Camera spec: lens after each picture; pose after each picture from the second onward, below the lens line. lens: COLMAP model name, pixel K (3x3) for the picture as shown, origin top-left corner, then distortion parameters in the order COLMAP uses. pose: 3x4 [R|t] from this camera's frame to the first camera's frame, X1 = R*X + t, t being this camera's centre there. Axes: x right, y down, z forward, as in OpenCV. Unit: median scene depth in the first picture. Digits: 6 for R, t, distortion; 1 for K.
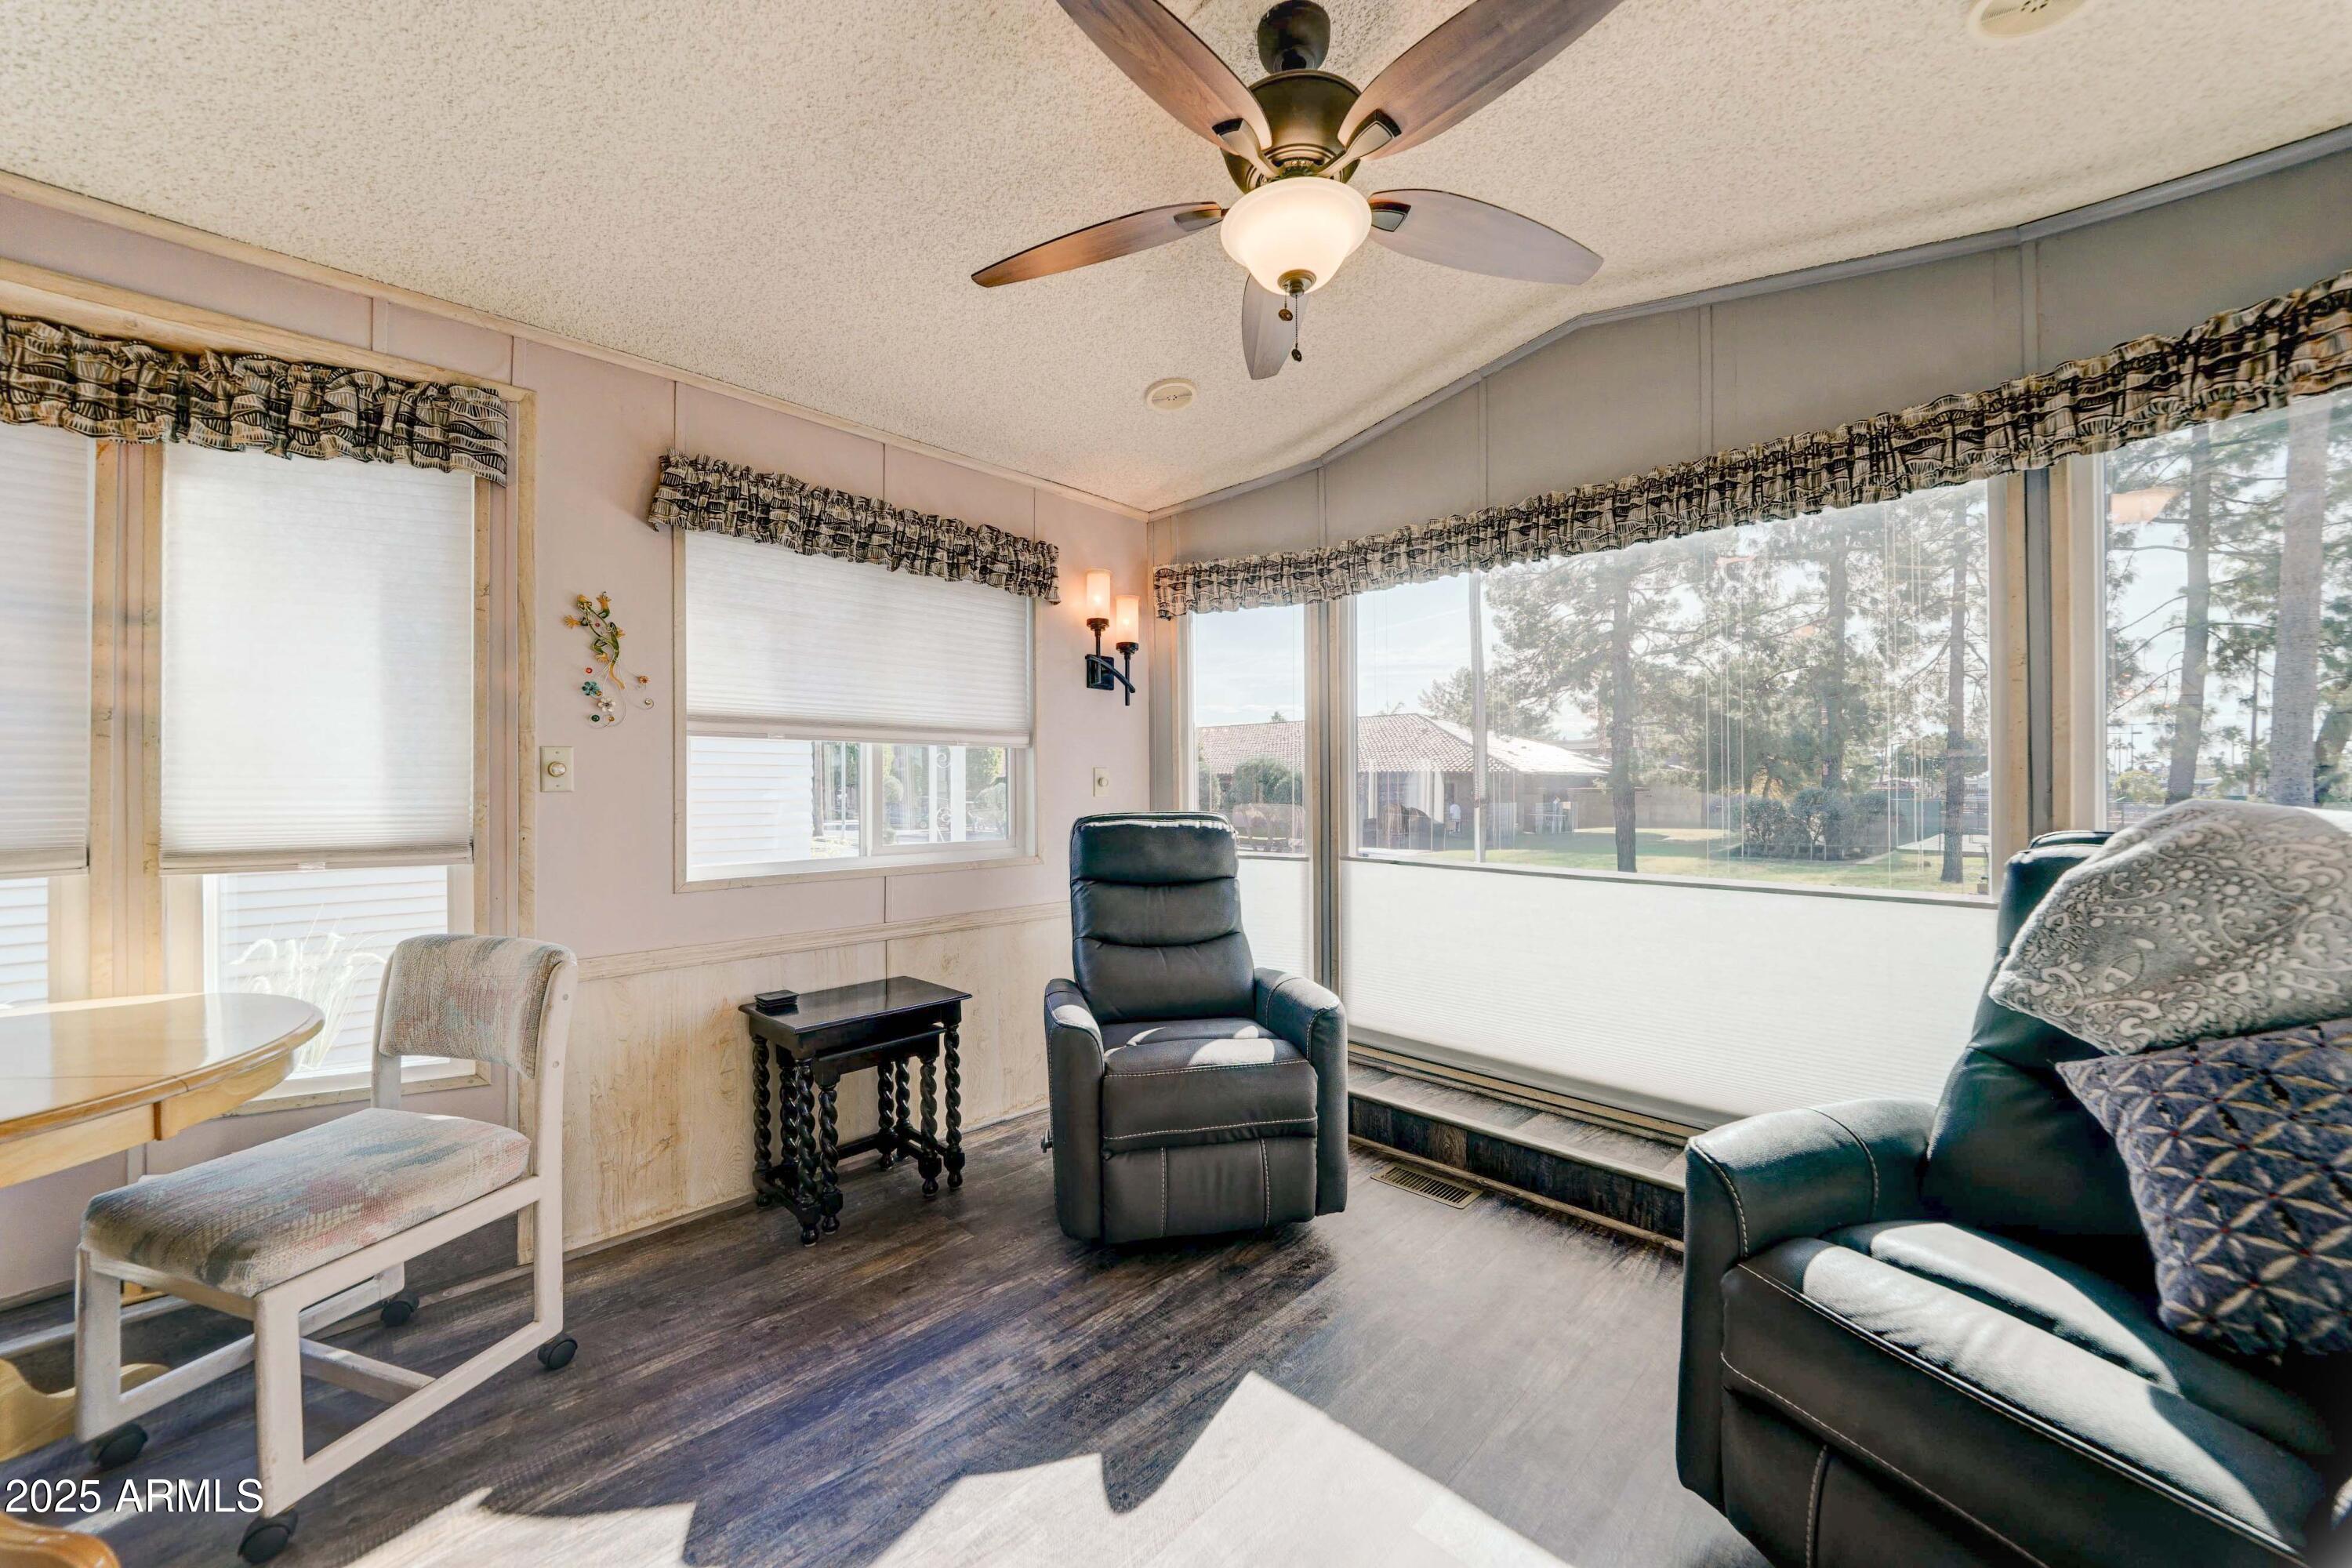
lens RADIAL K [[858.0, 0, 1157.3], [0, 858.0, 780.1], [0, 0, 1]] dist [-0.017109, -0.000013]
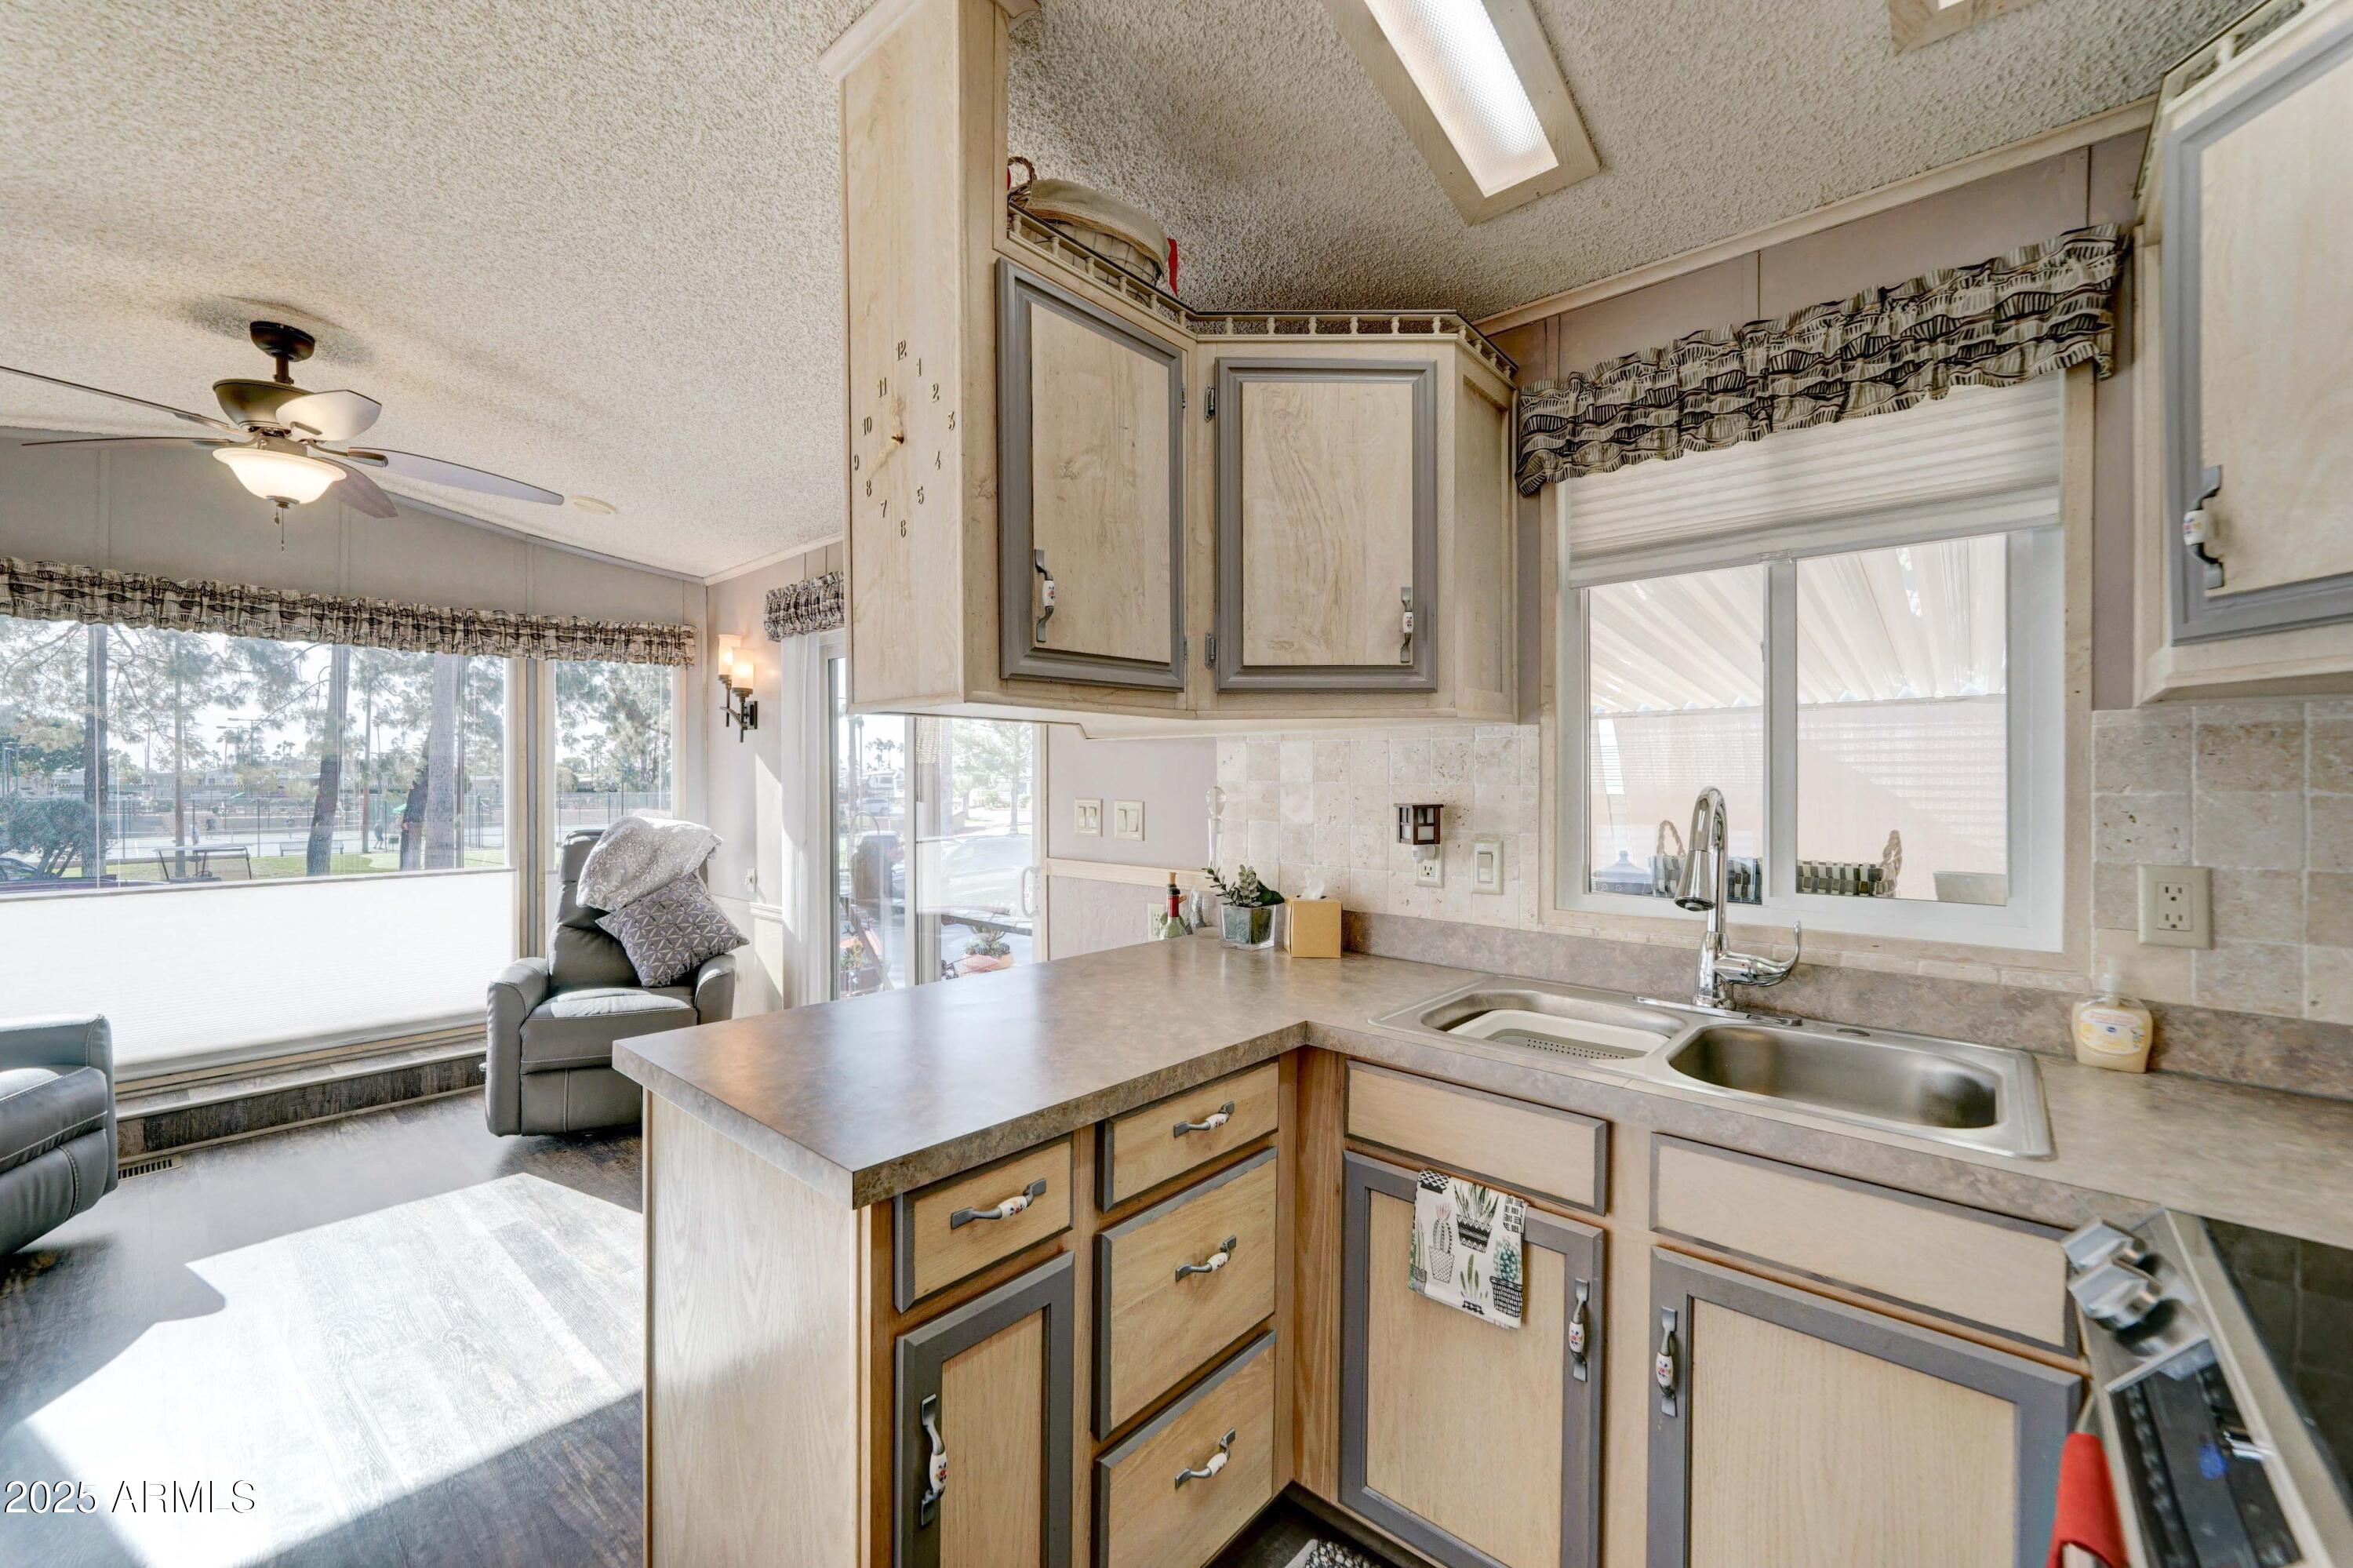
lens RADIAL K [[949.2, 0, 1193.3], [0, 949.2, 779.3], [0, 0, 1]] dist [-0.022554, 0.005699]
pose [[-0.095581, -0.002678, 0.995418, -0.933978], [-0.004110, 0.999989, 0.002296, -0.052345], [-0.995413, -0.003872, -0.095591, -0.263279]]
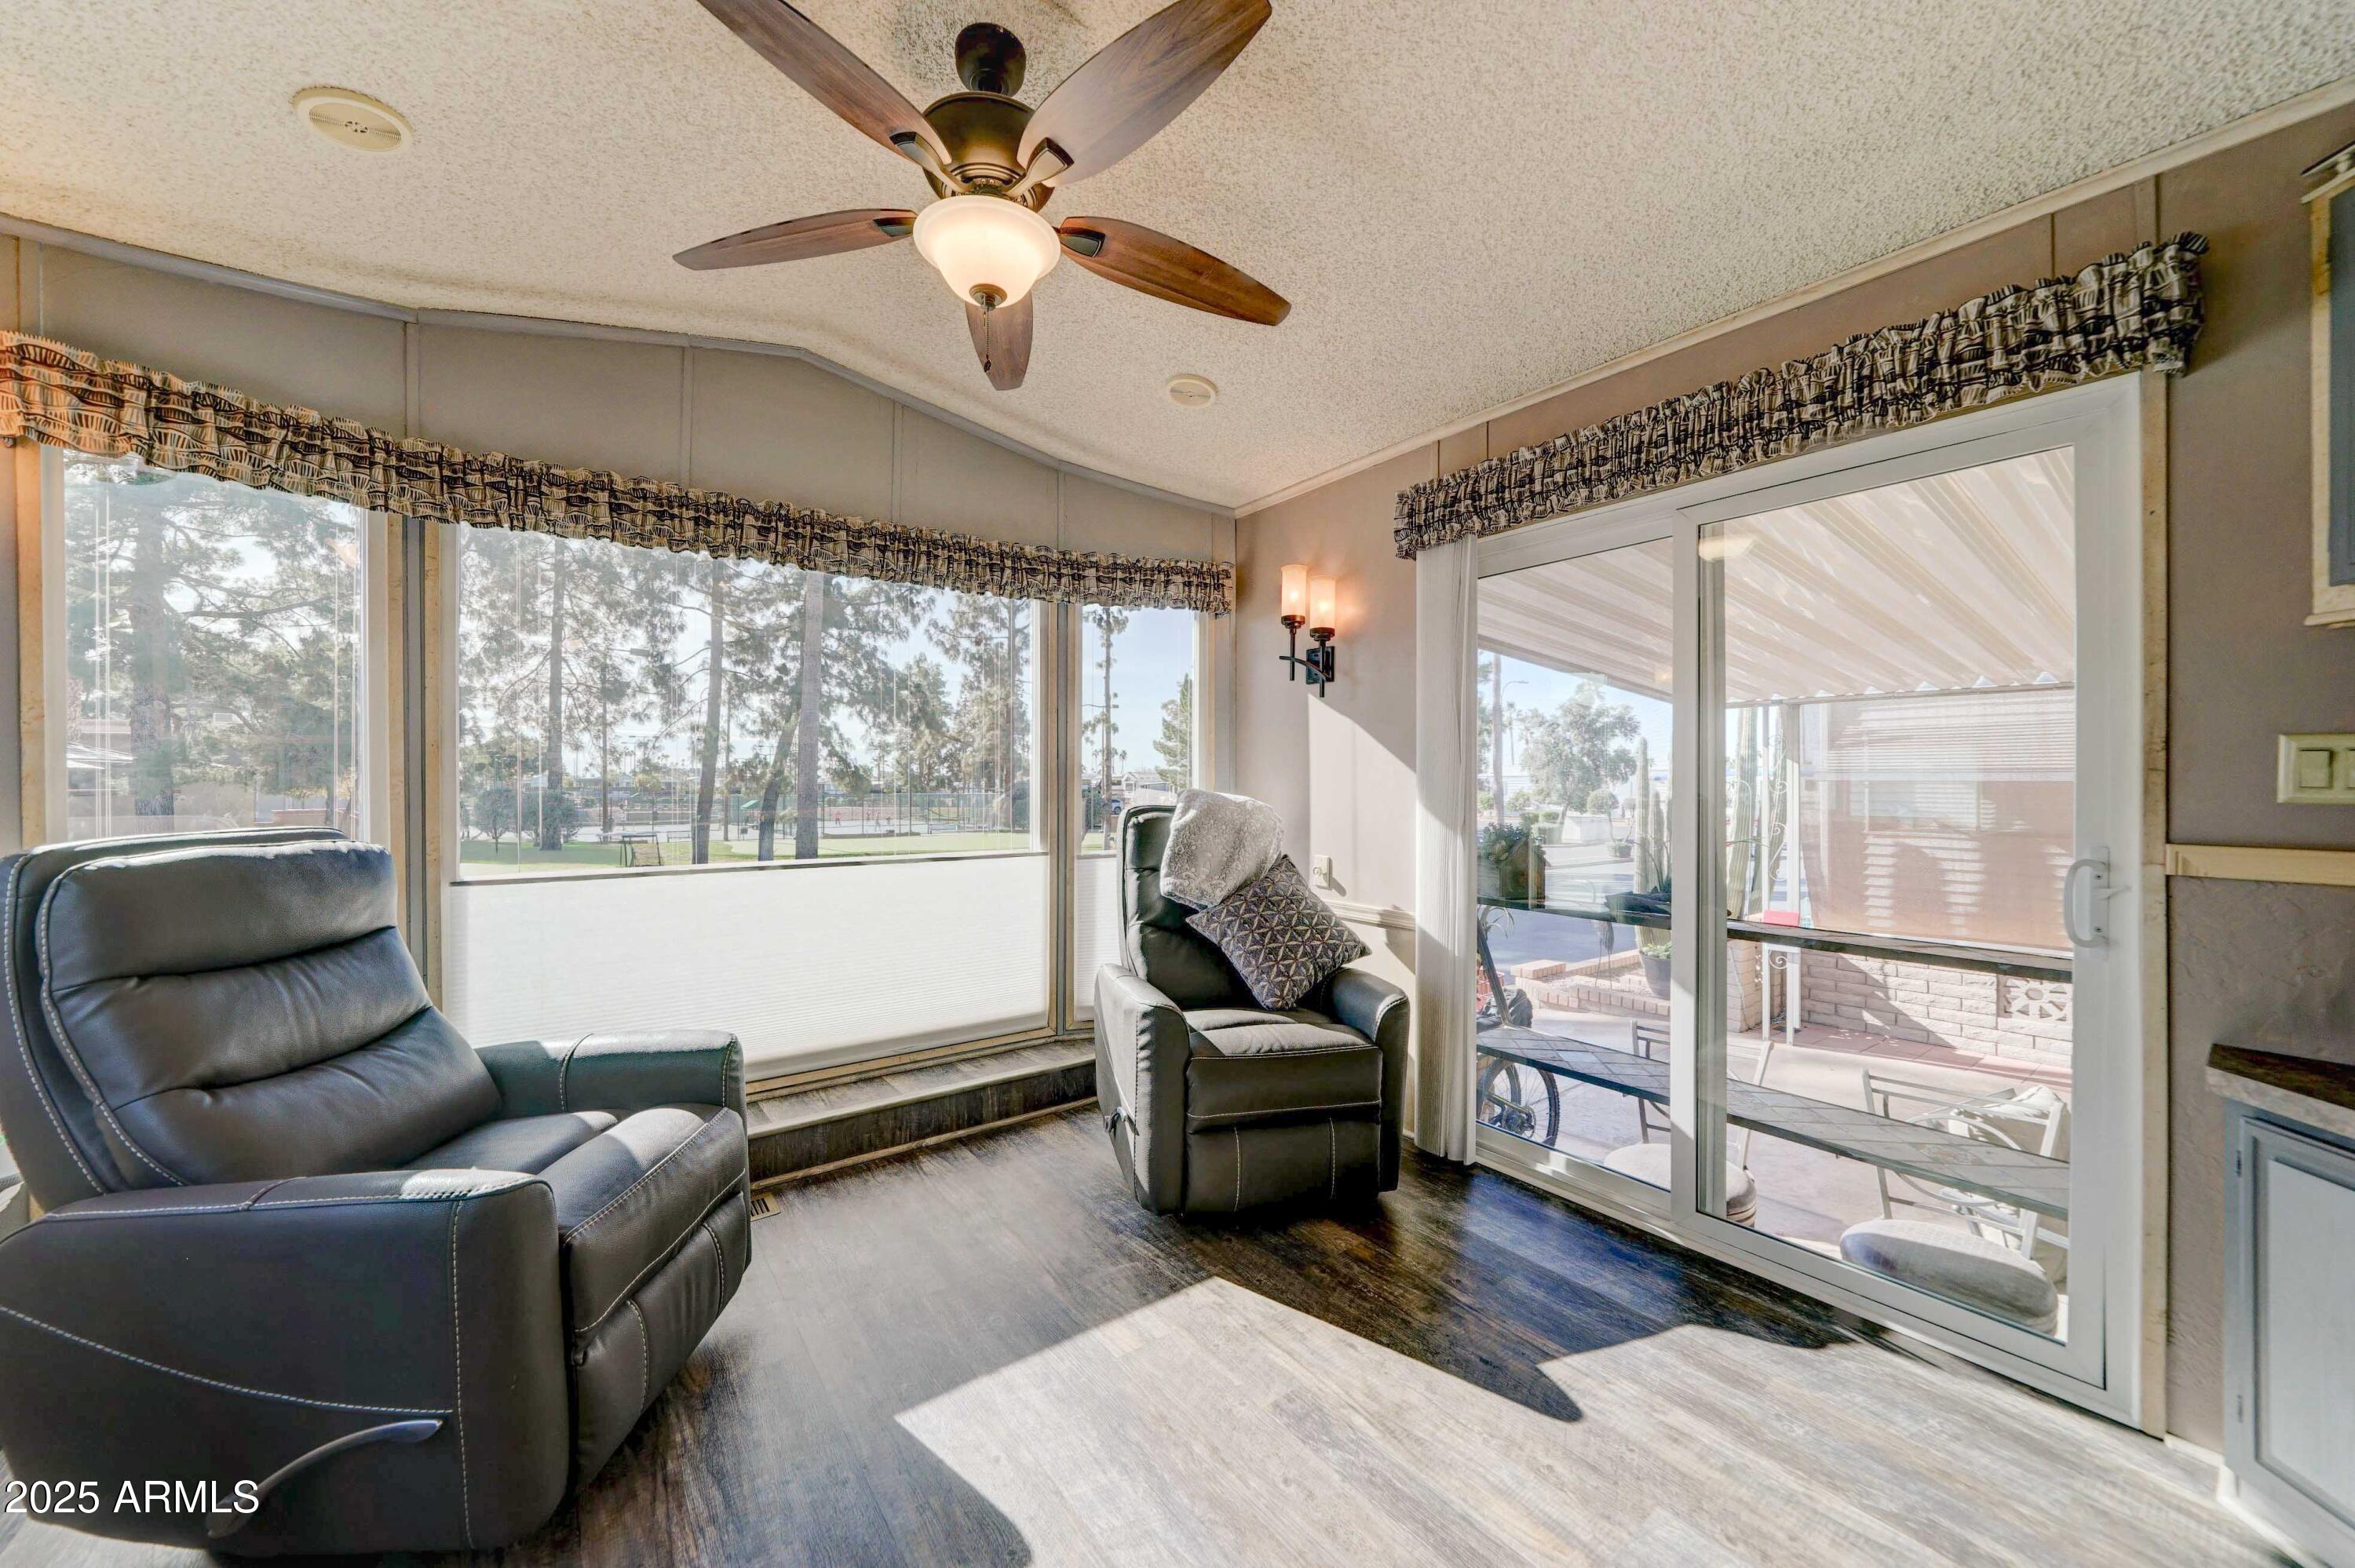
lens RADIAL K [[859.0, 0, 1158.7], [0, 859.0, 780.1], [0, 0, 1]] dist [-0.017109, -0.000013]
pose [[0.143755, 0.002856, 0.989609, -0.468612], [-0.003781, 0.999990, -0.002337, 0.003707], [-0.989606, -0.003406, 0.143765, 0.361084]]
